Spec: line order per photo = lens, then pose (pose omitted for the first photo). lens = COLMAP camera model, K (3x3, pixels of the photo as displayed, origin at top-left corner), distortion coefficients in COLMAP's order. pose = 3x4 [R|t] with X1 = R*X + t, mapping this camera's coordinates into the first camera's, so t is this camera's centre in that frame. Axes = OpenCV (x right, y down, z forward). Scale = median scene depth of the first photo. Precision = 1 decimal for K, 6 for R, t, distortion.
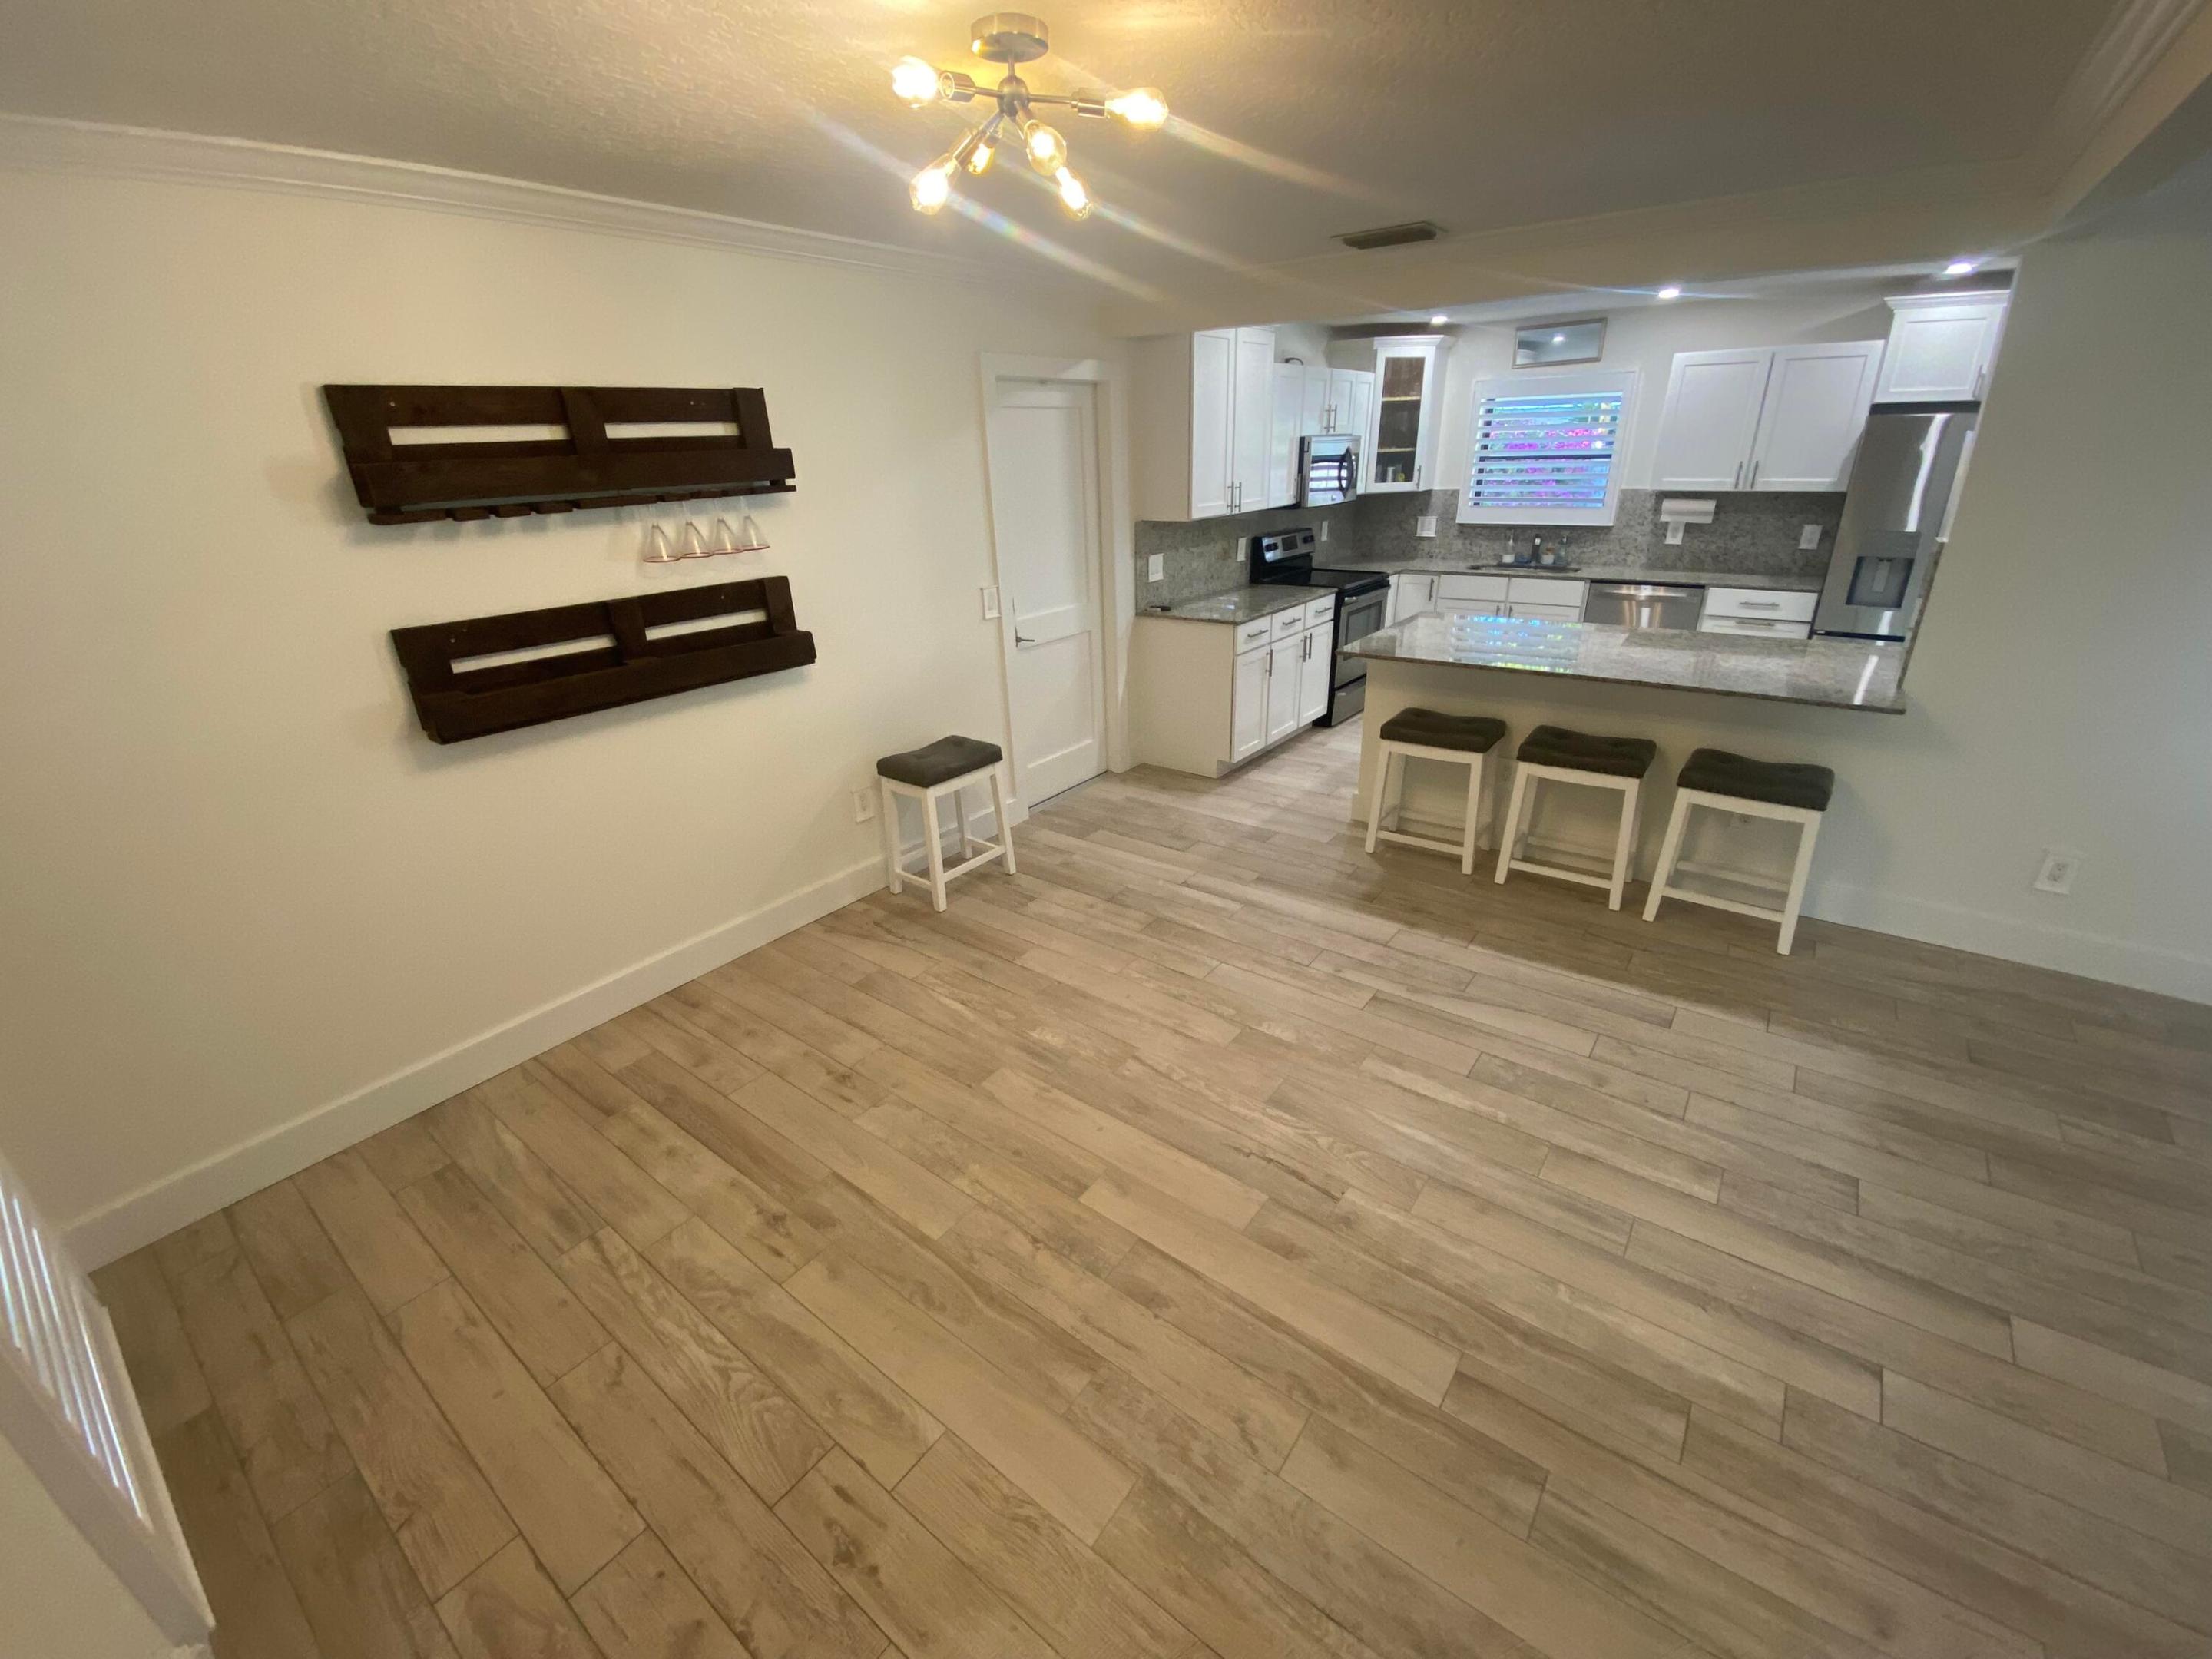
lens RADIAL K [[902.9, 0, 1089.2], [0, 902.9, 838.6], [0, 0, 1]] dist [0.006457, -0.008789]
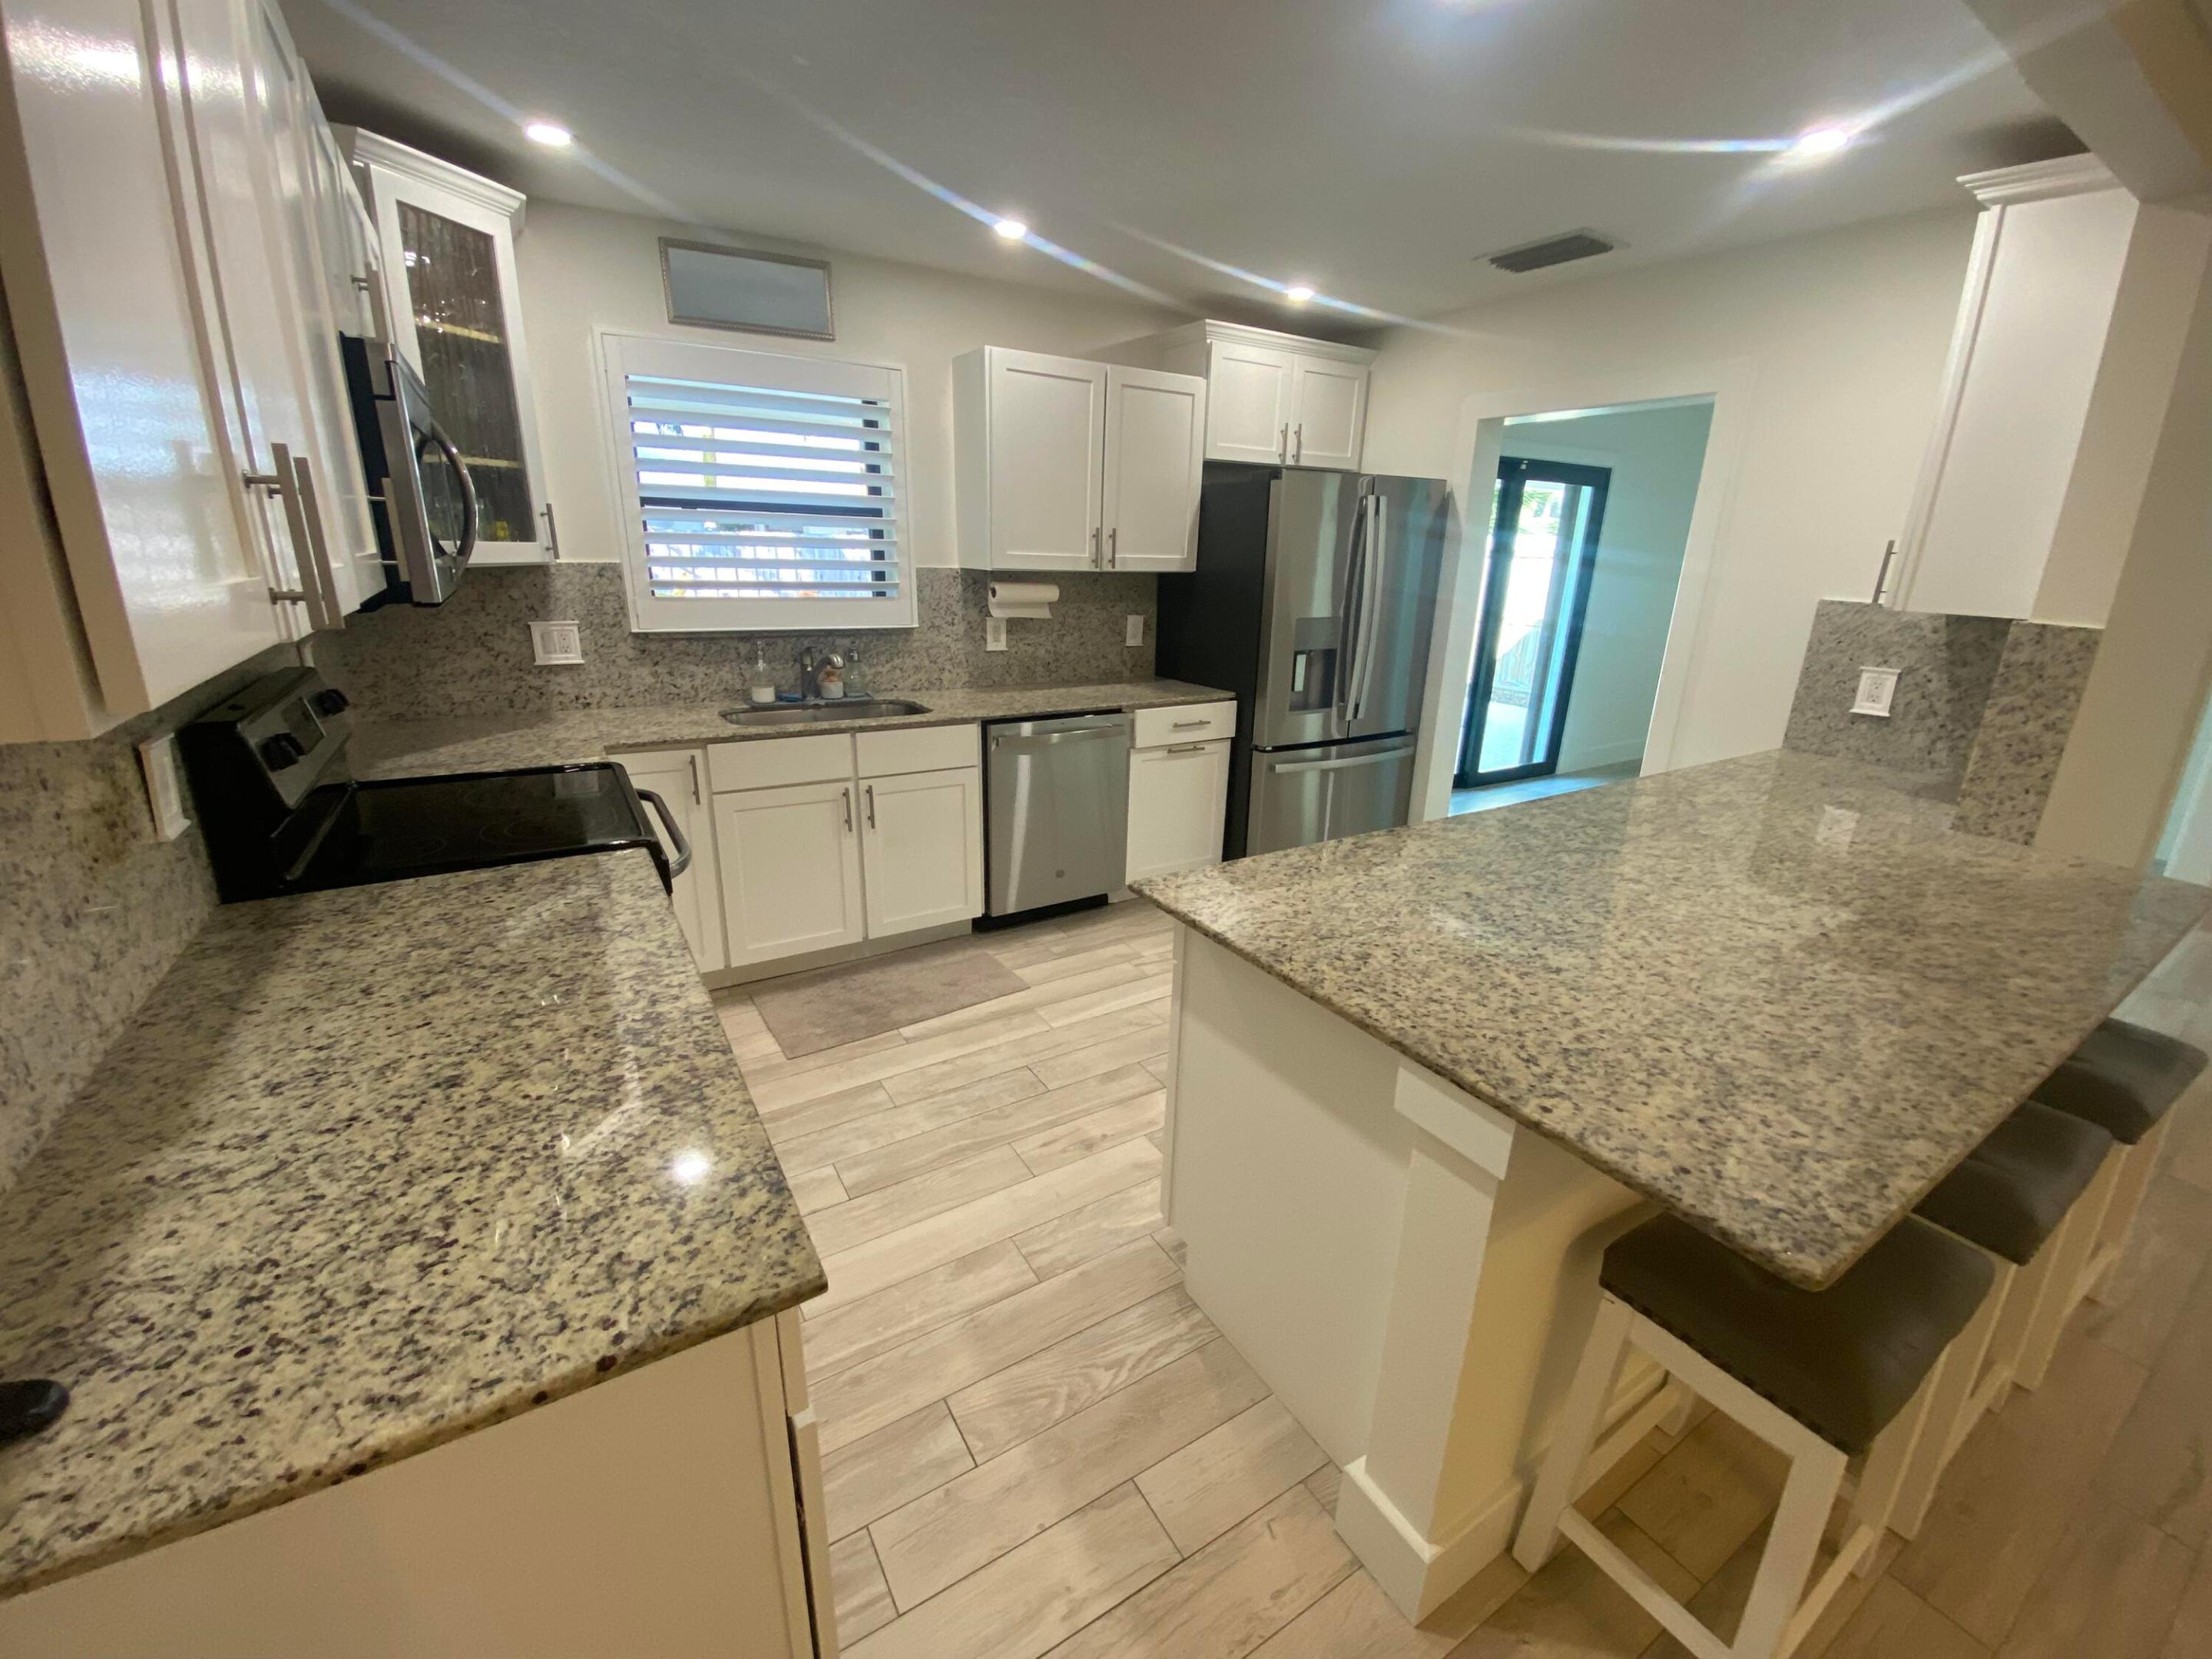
lens RADIAL K [[902.9, 0, 1092.0], [0, 902.9, 834.5], [0, 0, 1]] dist [0.006457, -0.008789]
pose [[0.360811, -0.244083, 0.900133, 0.086444], [0.336176, 0.934303, 0.118595, -0.456933], [-0.869943, 0.259812, 0.419162, 1.253079]]
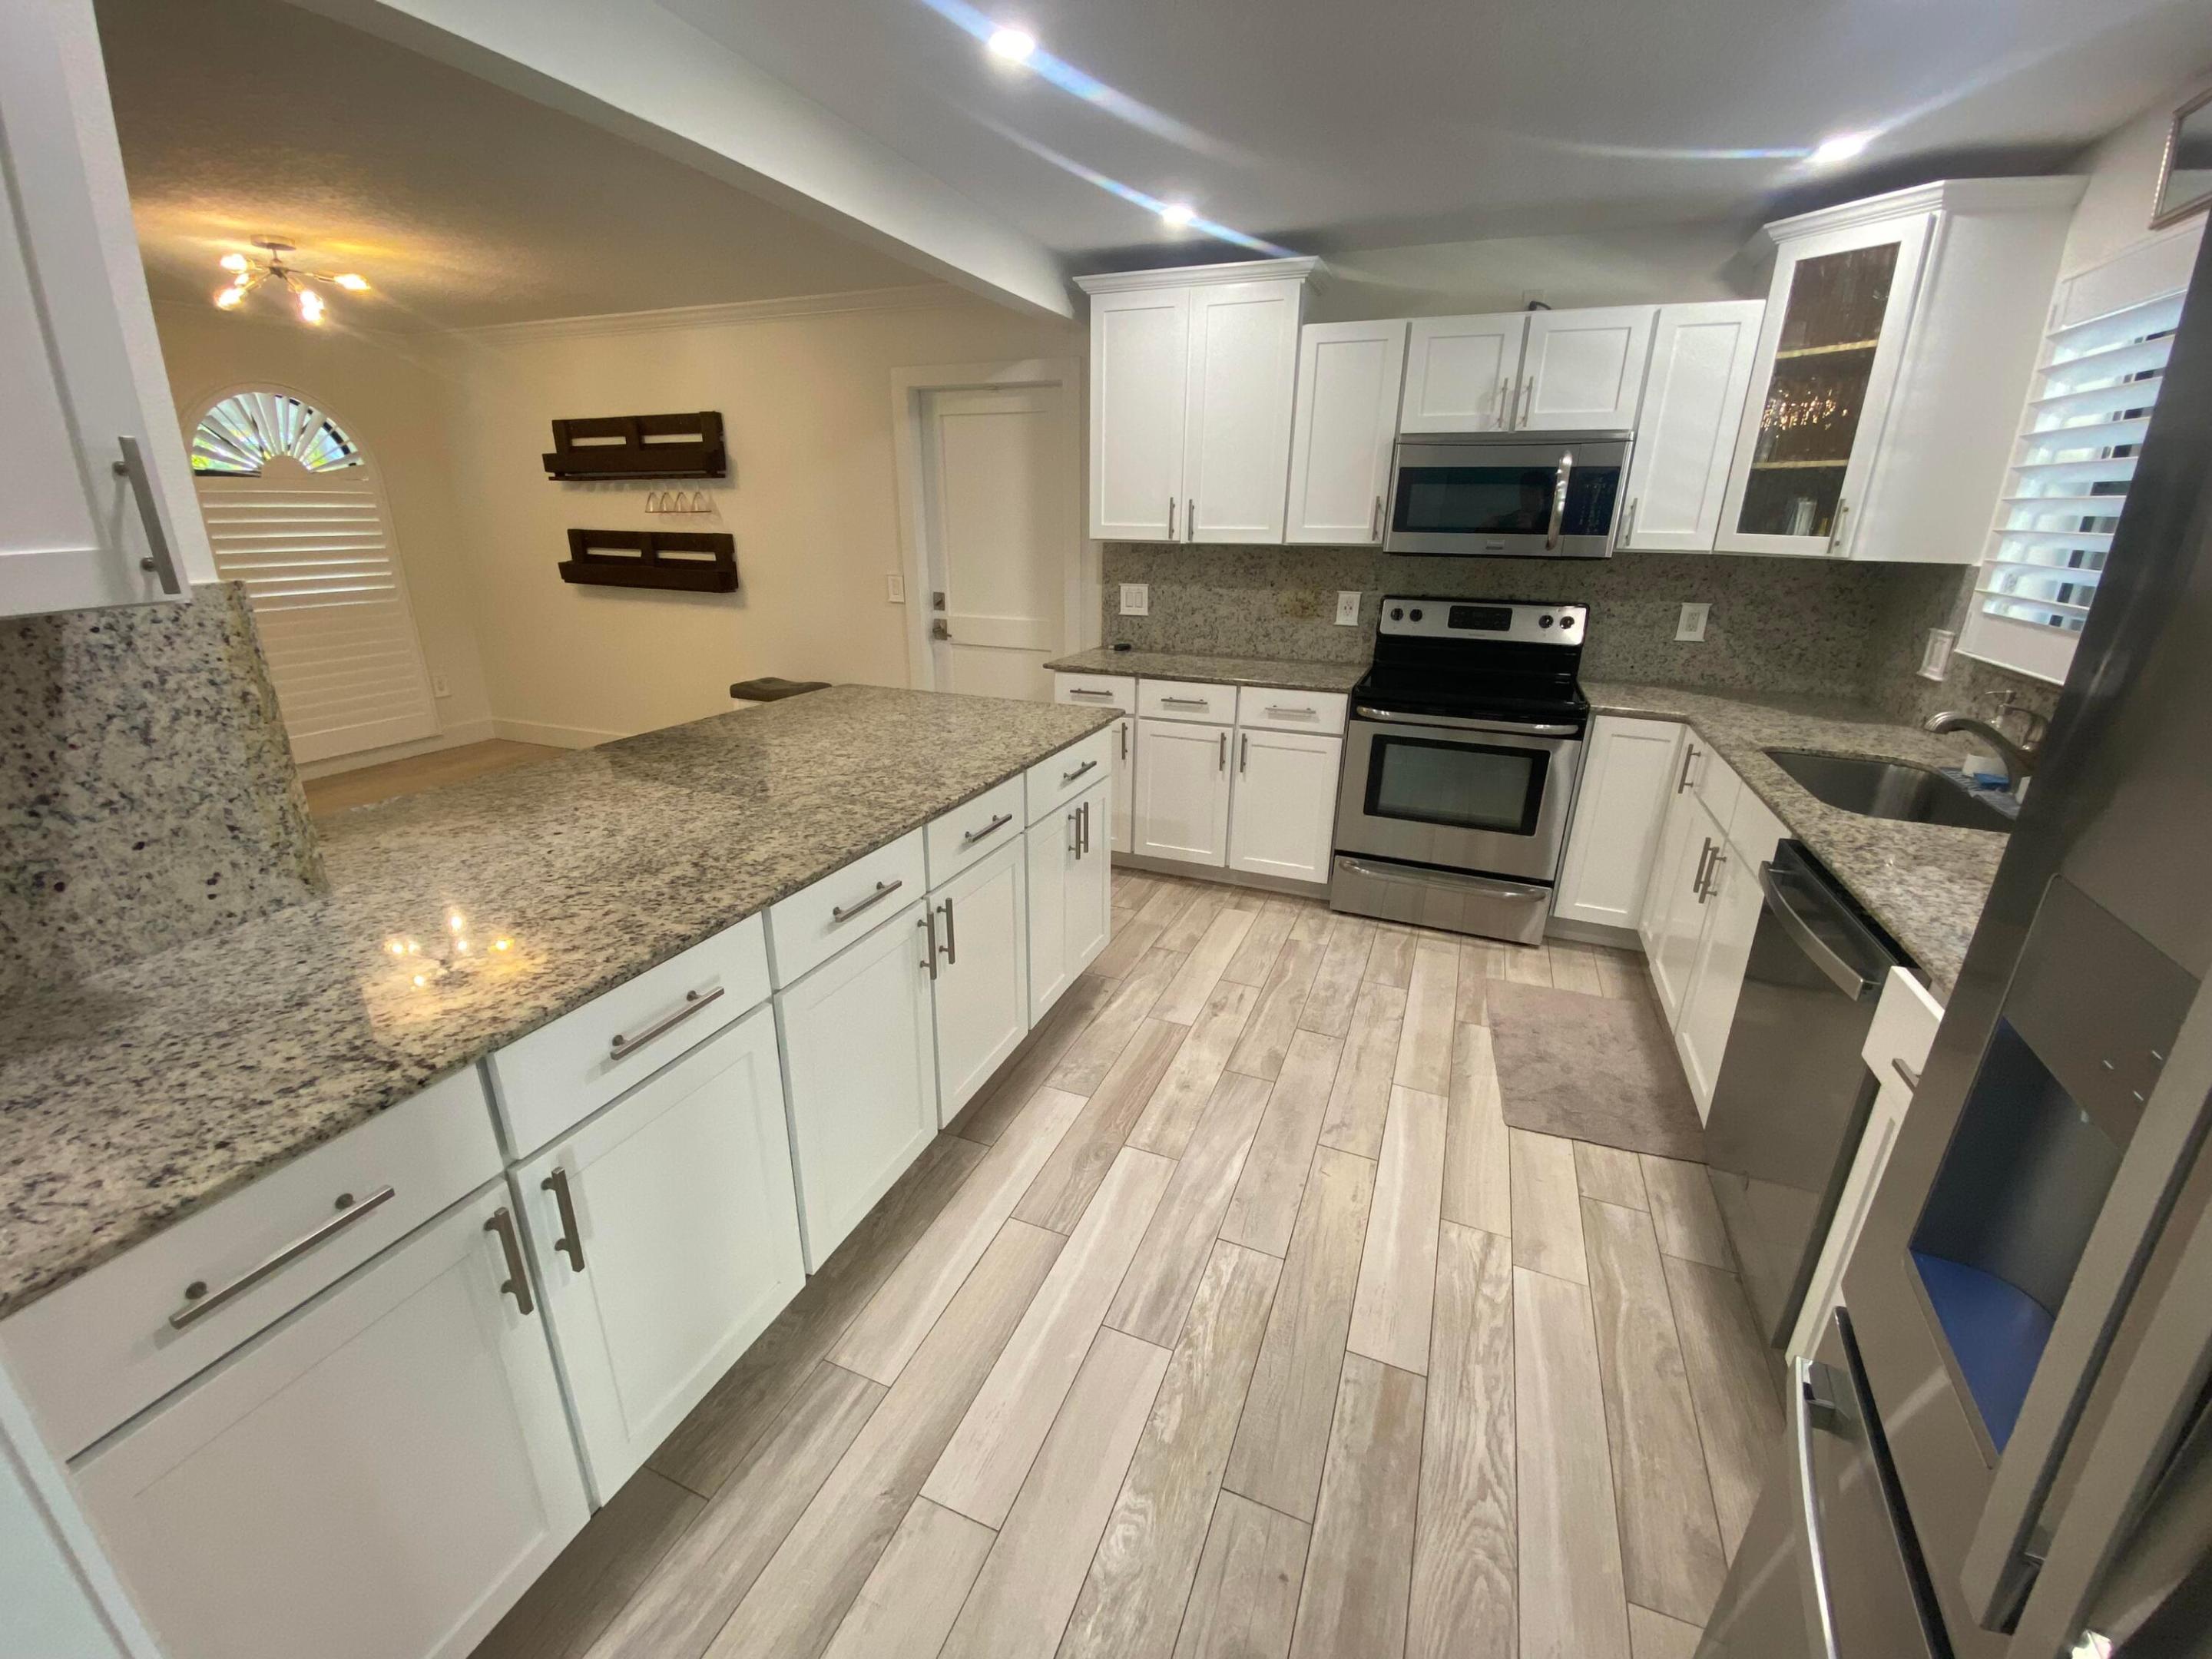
lens RADIAL K [[902.9, 0, 1105.0], [0, 902.9, 816.4], [0, 0, 1]] dist [0.006457, -0.008789]
pose [[0.263046, 0.342145, -0.902077, 1.356939], [-0.401957, 0.888857, 0.219920, -0.458356], [0.877062, 0.304747, 0.371337, 1.140724]]
